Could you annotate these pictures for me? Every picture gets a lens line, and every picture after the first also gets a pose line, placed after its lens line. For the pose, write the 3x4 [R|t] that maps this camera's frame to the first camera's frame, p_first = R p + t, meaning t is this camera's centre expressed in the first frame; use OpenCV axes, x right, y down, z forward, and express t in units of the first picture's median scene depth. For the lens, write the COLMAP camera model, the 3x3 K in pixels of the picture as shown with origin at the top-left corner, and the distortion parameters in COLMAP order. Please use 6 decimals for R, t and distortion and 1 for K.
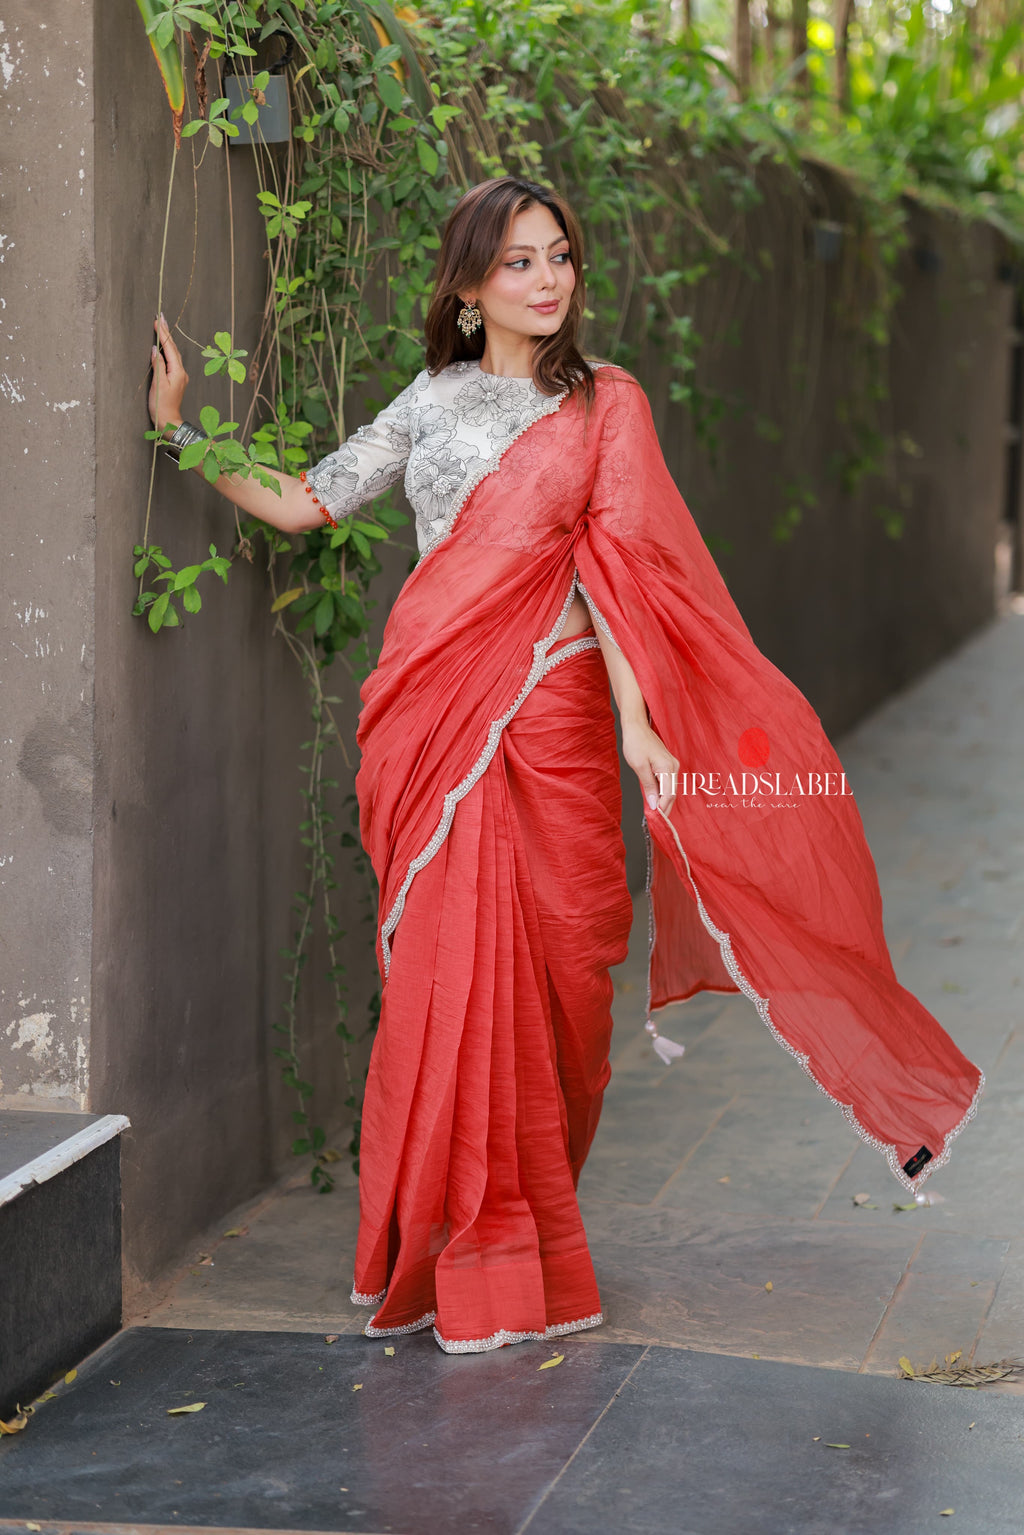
lens RADIAL K [[3192.9, 0, 512.0], [0, 3192.9, 767.5], [0, 0, 1]] dist [0.208206, -0.219532]
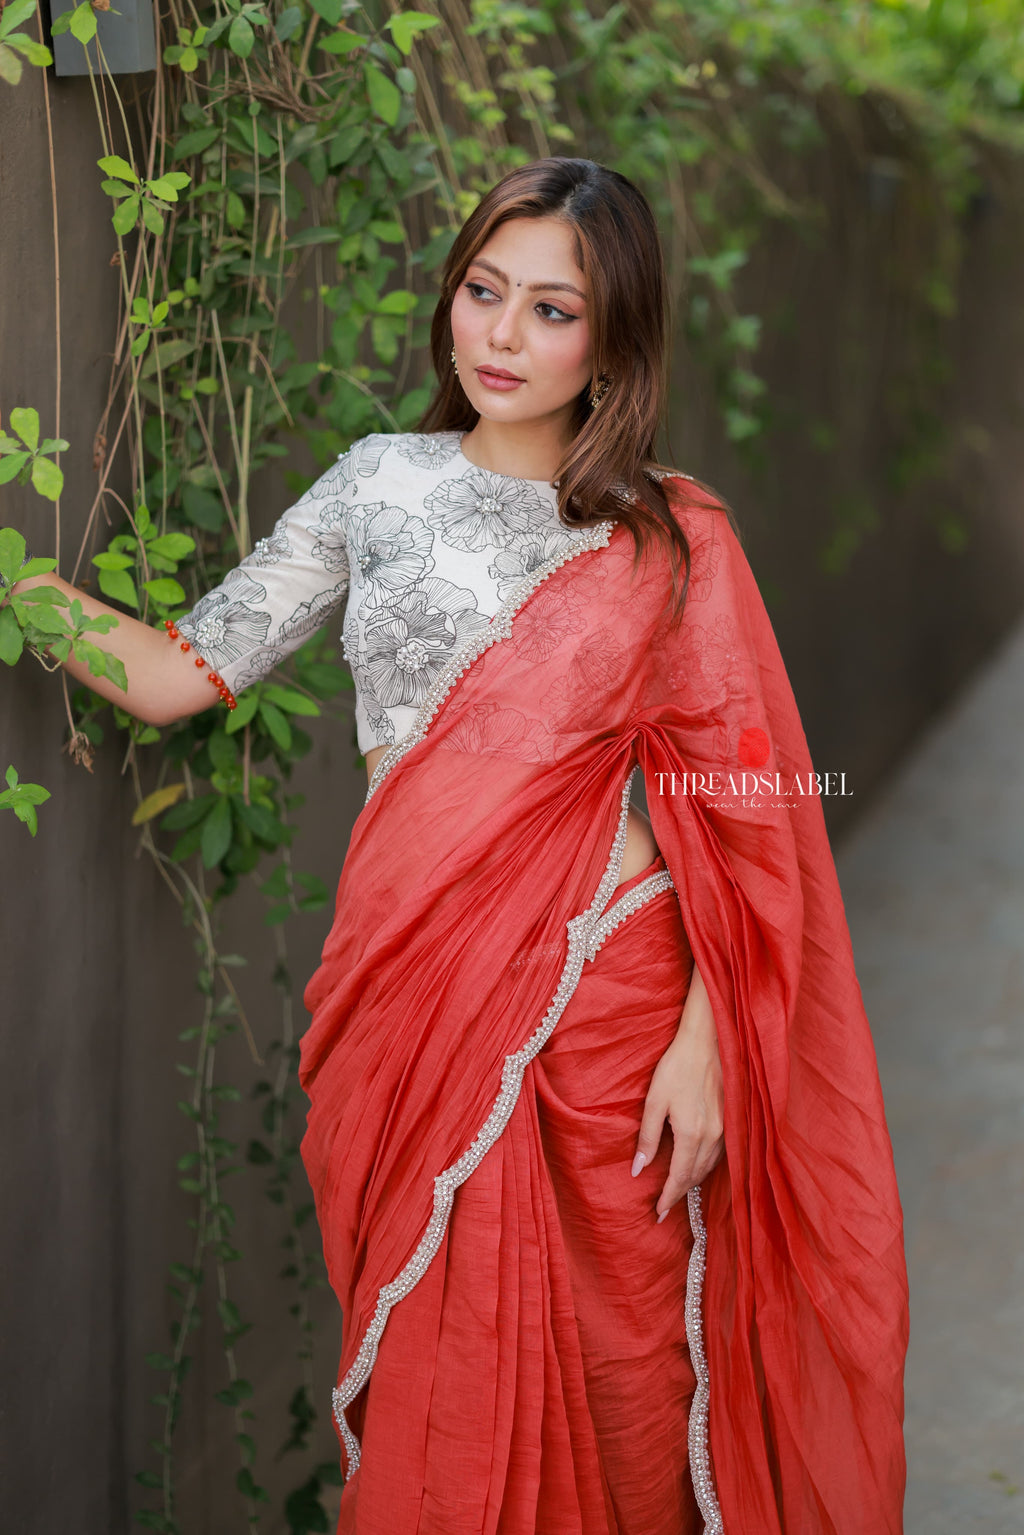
lens RADIAL K [[3346.6, 0, 512.0], [0, 3346.6, 767.5], [0, 0, 1]] dist [0.119105, 0.215398]
pose [[0.999882, -0.000101, 0.015363, -0.011348], [-0.000174, 0.999839, 0.017923, -0.071429], [-0.015363, -0.017924, 0.999721, 0.346319]]
